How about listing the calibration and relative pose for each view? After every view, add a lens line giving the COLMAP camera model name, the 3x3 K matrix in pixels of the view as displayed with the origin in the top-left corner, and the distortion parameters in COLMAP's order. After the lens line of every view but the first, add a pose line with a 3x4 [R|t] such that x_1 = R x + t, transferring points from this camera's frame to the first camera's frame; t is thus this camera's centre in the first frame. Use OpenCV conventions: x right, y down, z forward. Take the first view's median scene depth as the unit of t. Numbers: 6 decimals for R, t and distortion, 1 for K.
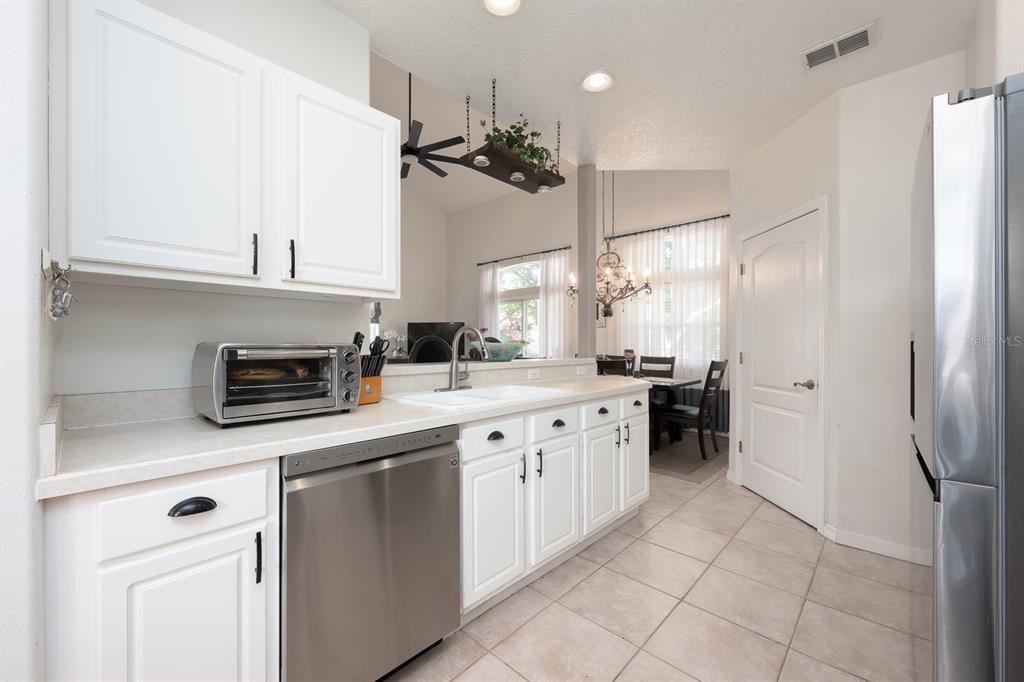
lens RADIAL K [[404.3, 0, 508.8], [0, 404.3, 342.9], [0, 0, 1]] dist [-0.001464, -0.000349]
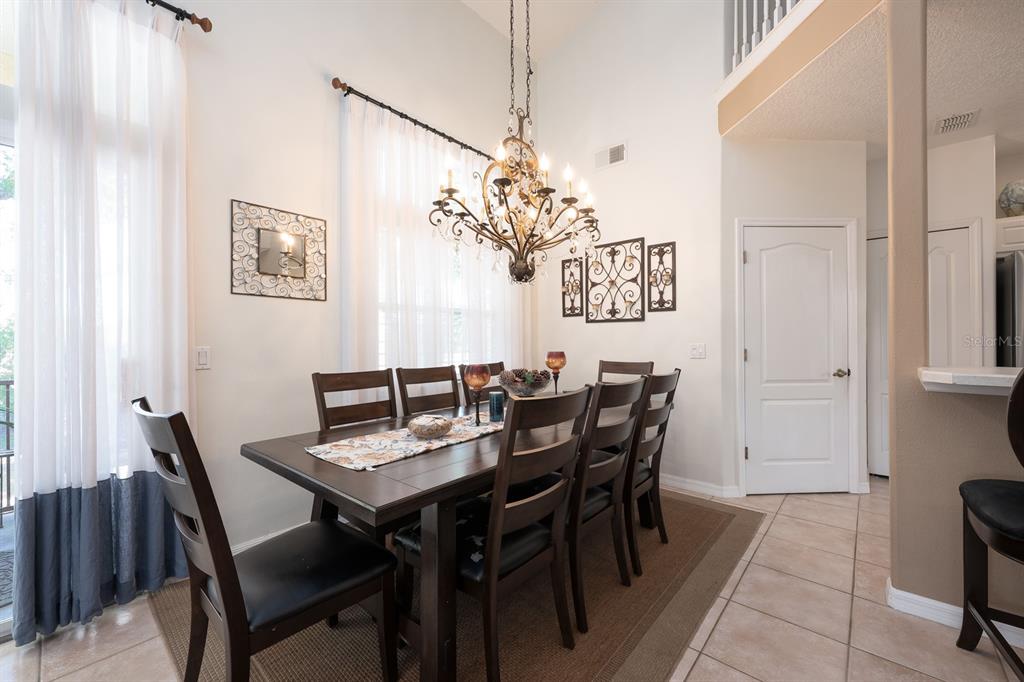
lens RADIAL K [[404.3, 0, 509.3], [0, 404.3, 341.0], [0, 0, 1]] dist [-0.001464, -0.000349]
pose [[-0.026461, -0.003361, 0.999644, -0.386987], [0.004722, 0.999983, 0.003487, 0.000927], [-0.999639, 0.004813, -0.026445, 1.913204]]
